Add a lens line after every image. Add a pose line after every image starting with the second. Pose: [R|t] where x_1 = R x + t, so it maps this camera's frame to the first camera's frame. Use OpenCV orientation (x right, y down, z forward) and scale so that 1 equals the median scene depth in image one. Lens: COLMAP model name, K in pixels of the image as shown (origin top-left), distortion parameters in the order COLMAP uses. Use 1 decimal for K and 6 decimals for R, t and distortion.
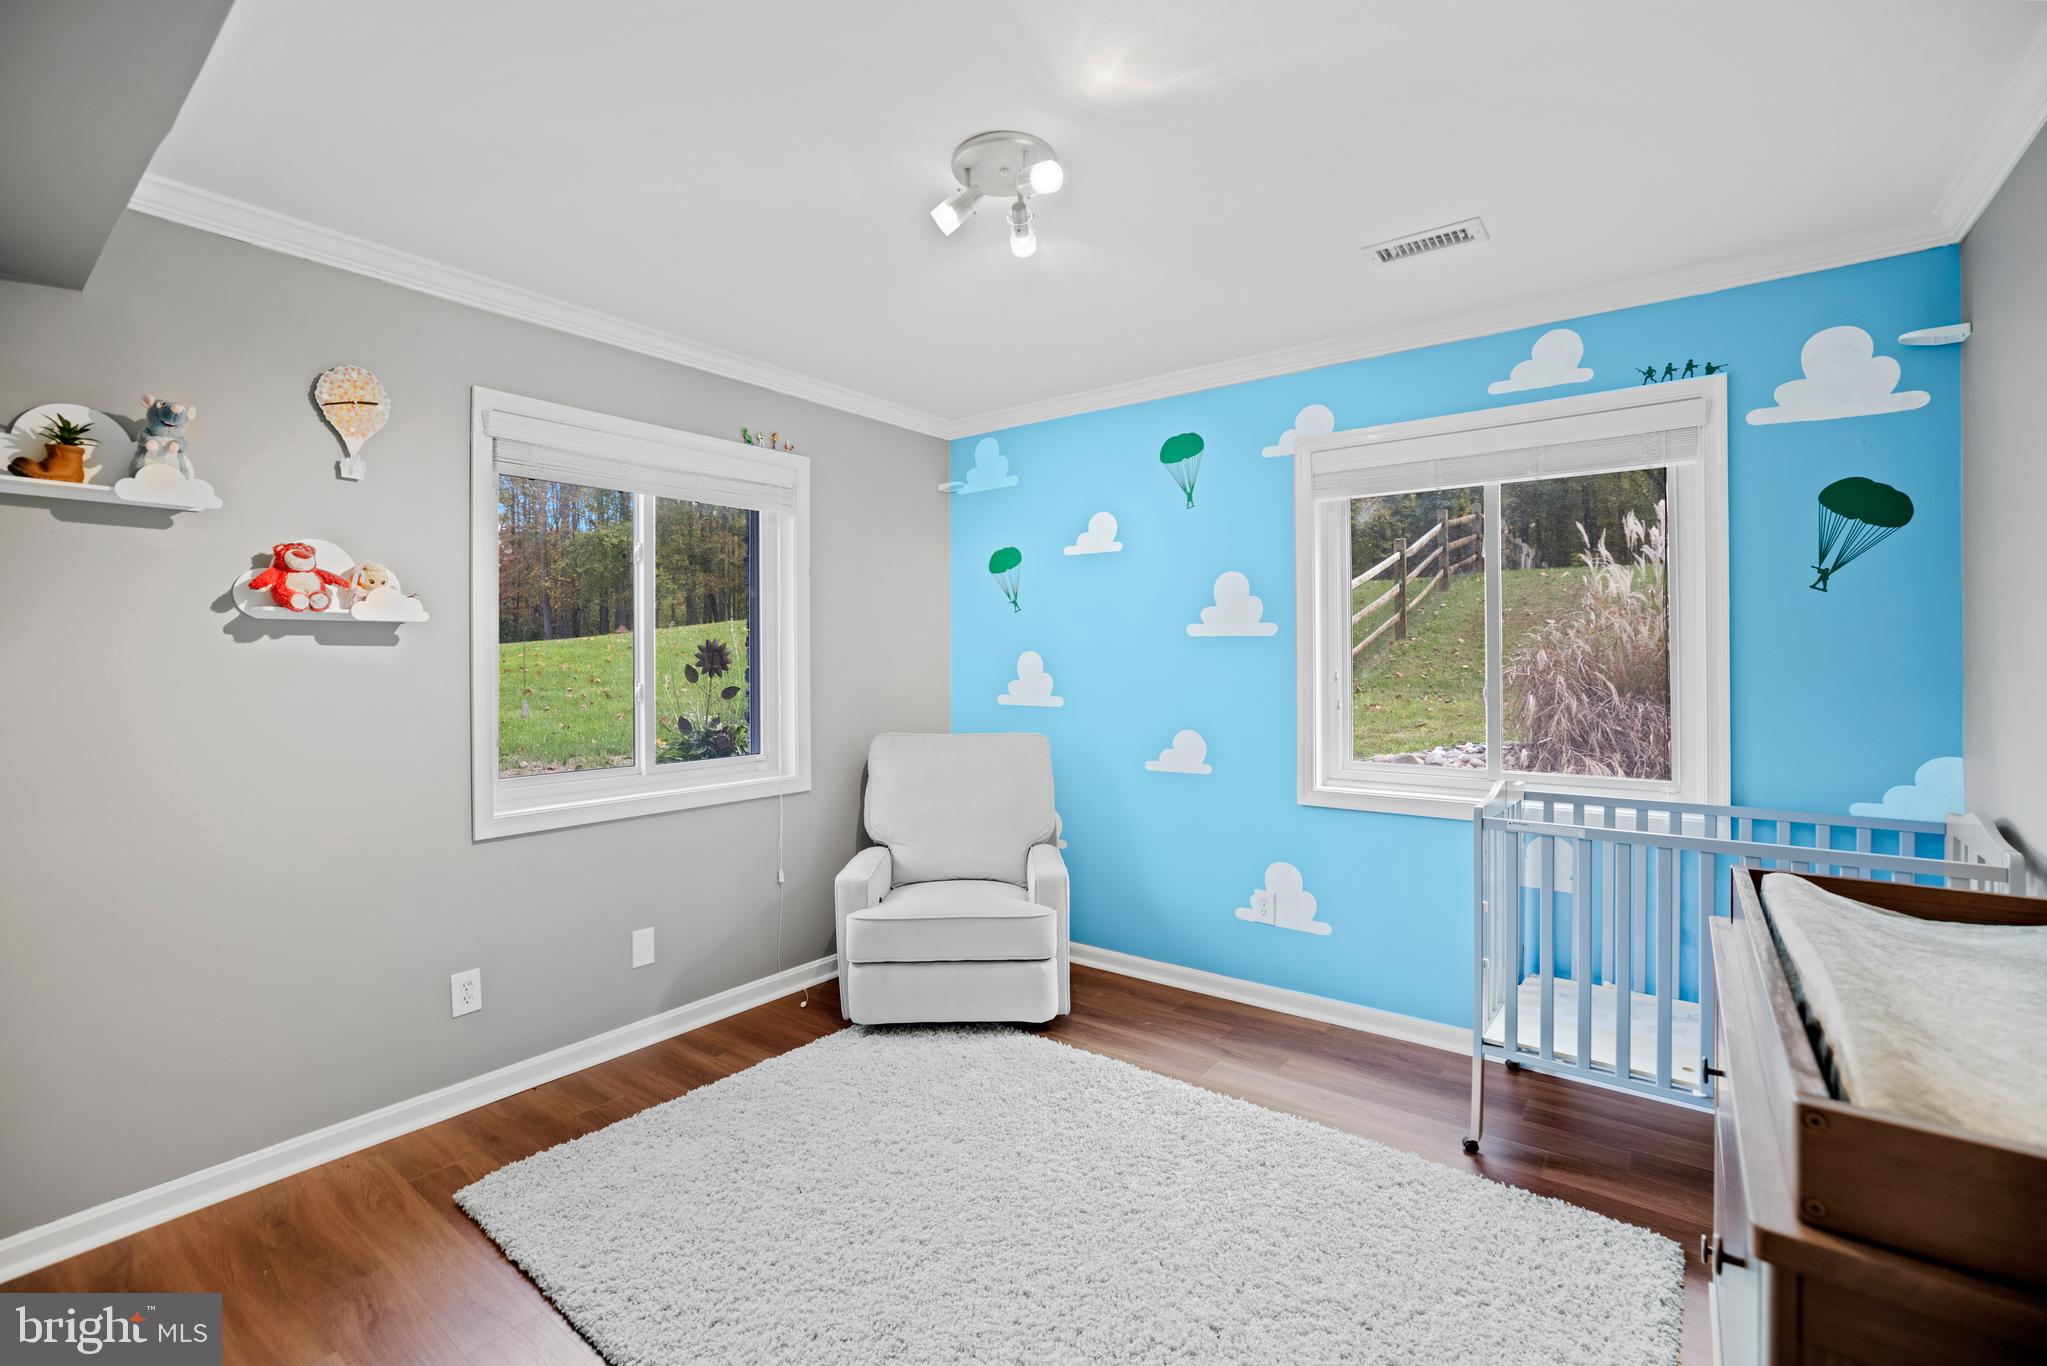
lens RADIAL K [[898.8, 0, 1019.7], [0, 898.8, 677.9], [0, 0, 1]] dist [-0.025495, 0.001446]
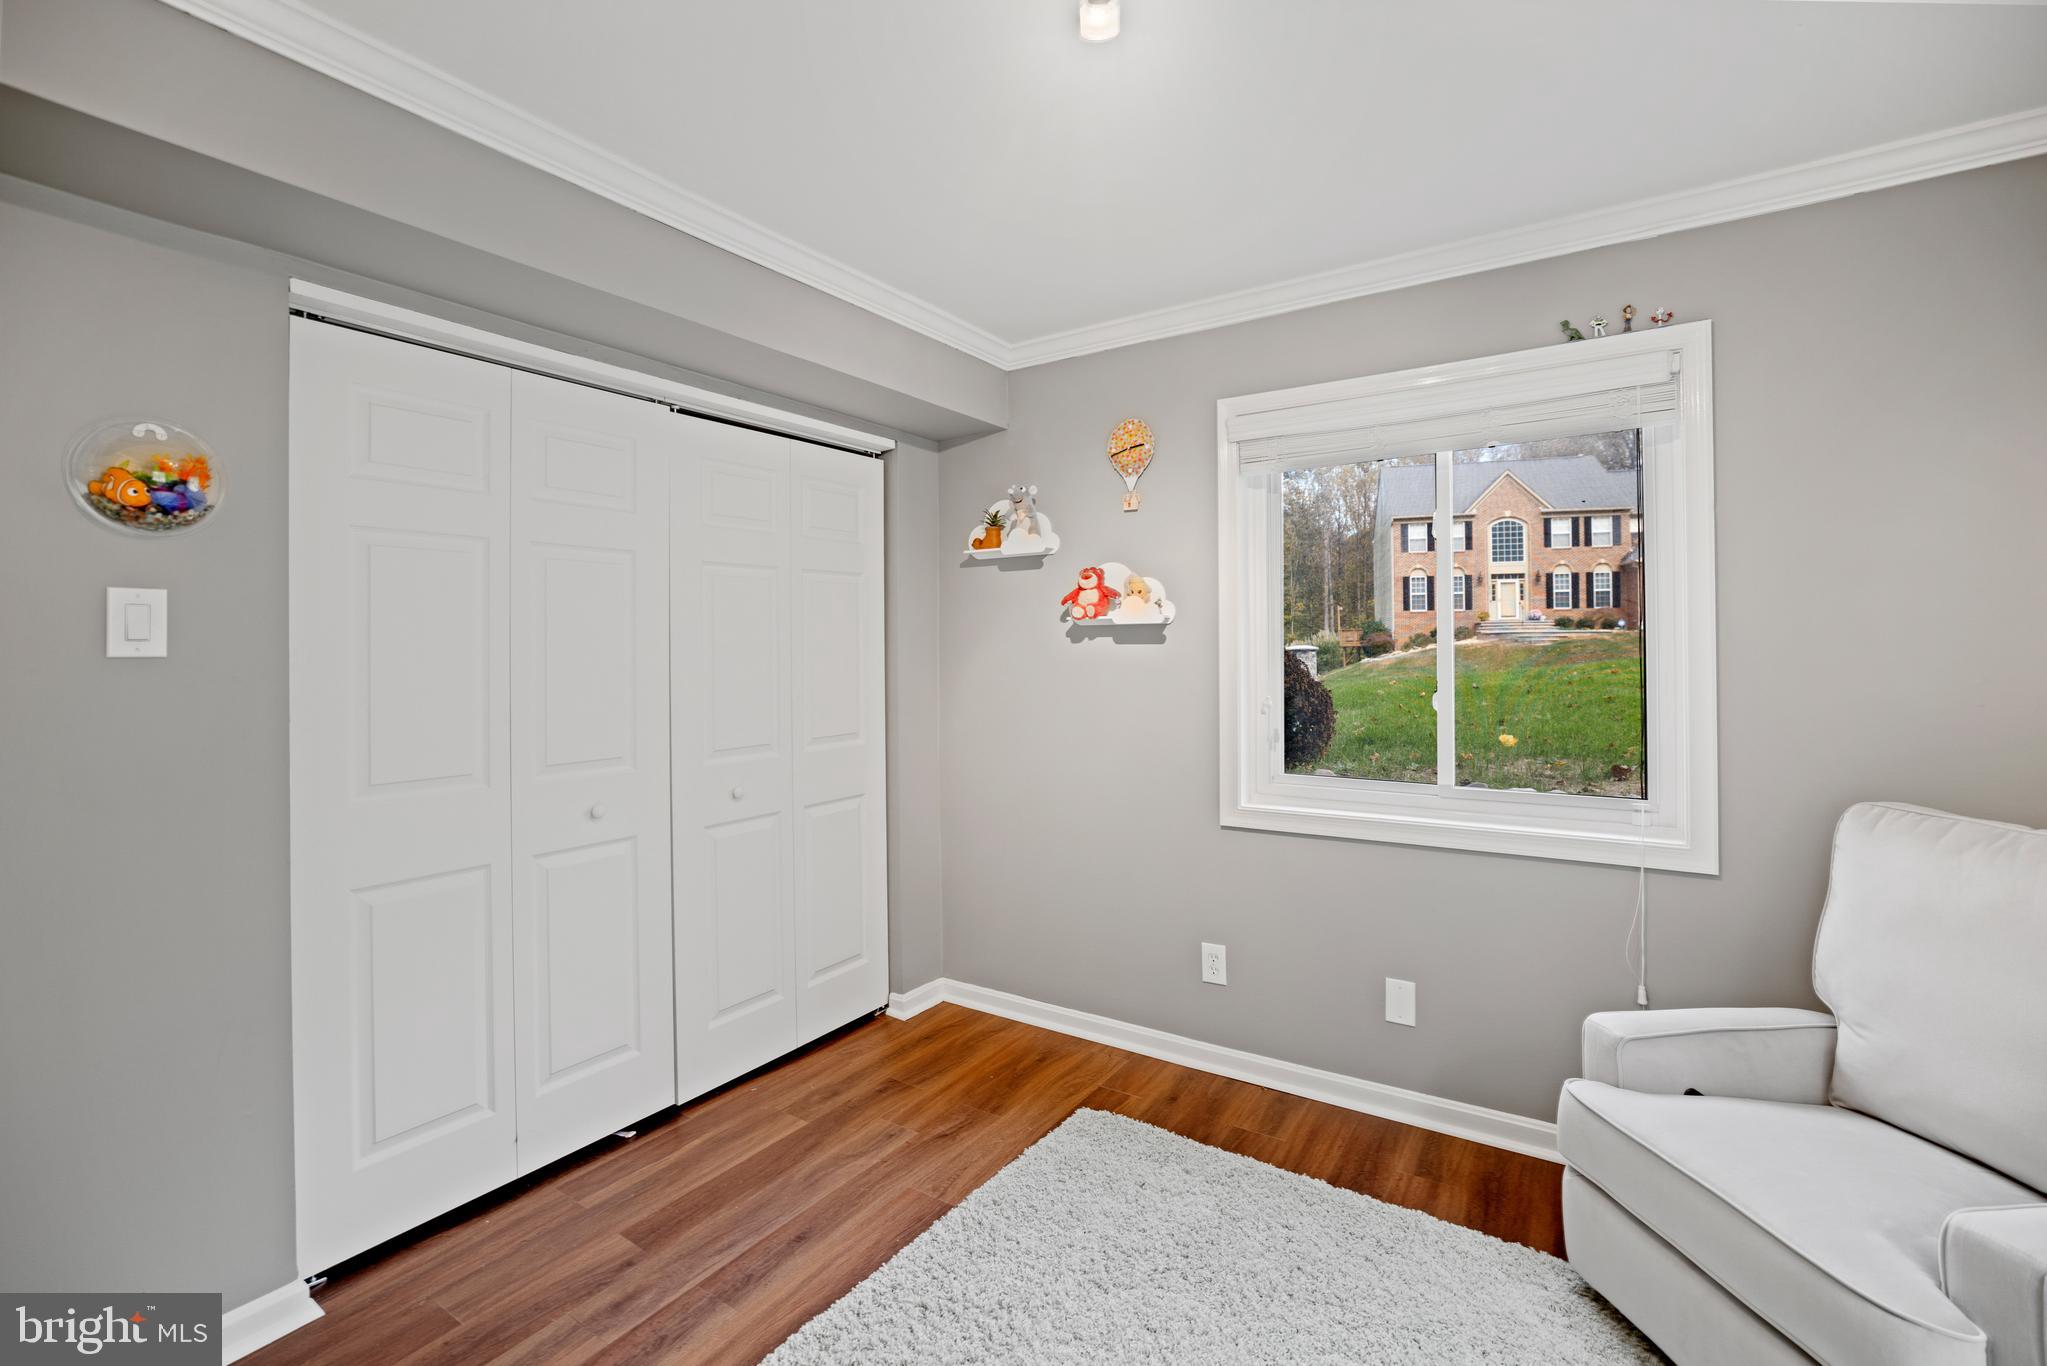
lens RADIAL K [[898.8, 0, 1019.6], [0, 898.8, 667.4], [0, 0, 1]] dist [-0.025495, 0.001446]
pose [[0.061753, 0.011745, -0.998022, 0.446617], [-0.021424, 0.999716, 0.010439, -0.012339], [0.997861, 0.020737, 0.061987, 0.687976]]
